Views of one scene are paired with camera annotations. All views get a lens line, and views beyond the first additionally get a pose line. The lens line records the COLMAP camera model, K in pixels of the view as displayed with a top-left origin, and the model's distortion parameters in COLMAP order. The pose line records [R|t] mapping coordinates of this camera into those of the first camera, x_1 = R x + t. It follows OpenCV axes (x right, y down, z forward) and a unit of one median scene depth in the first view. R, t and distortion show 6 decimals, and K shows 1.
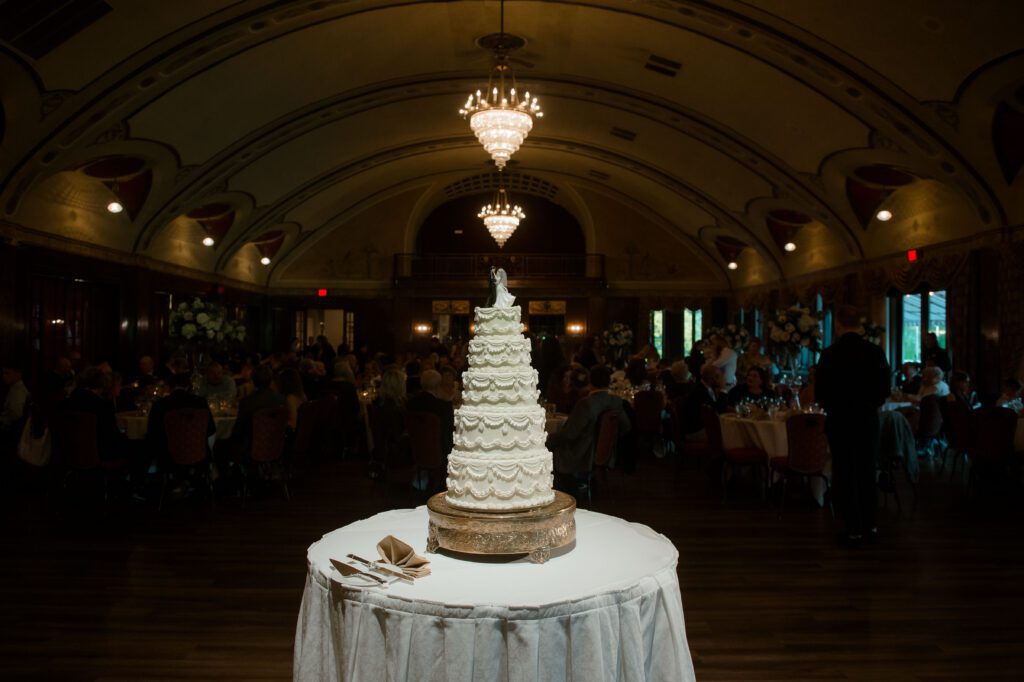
lens RADIAL K [[761.3, 0, 511.6], [0, 761.3, 336.8], [0, 0, 1]] dist [-0.001550, -0.006034]
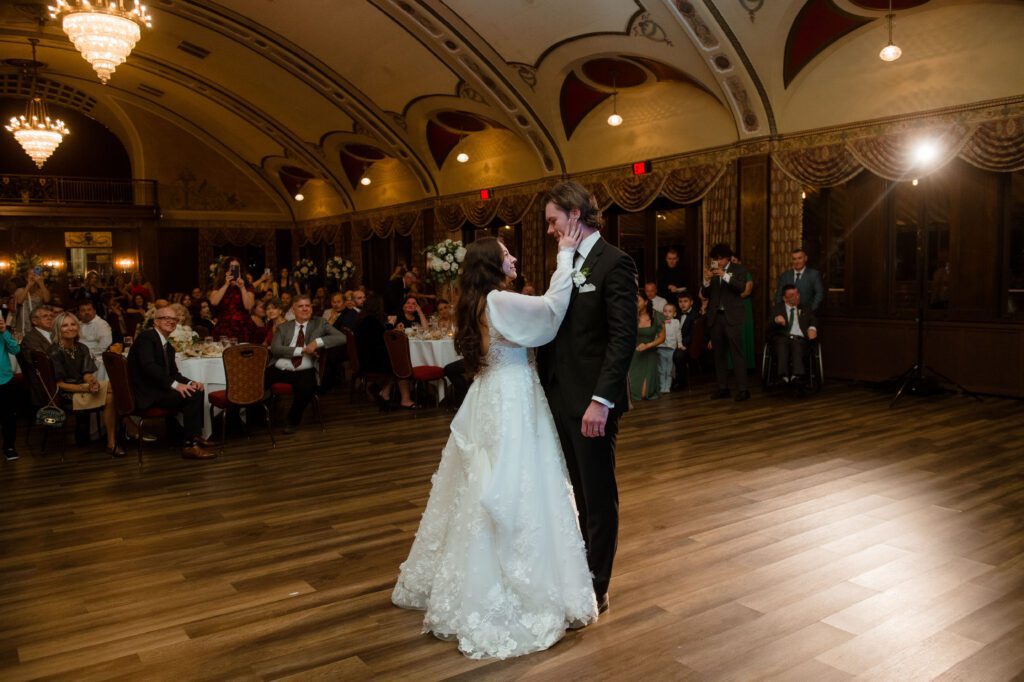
lens RADIAL K [[761.3, 0, 512.3], [0, 761.3, 336.6], [0, 0, 1]] dist [-0.001550, -0.006034]
pose [[0.848427, -0.065832, 0.525202, -0.098575], [0.019258, 0.995418, 0.093663, 0.000124], [-0.528961, -0.069352, 0.845807, -0.018733]]
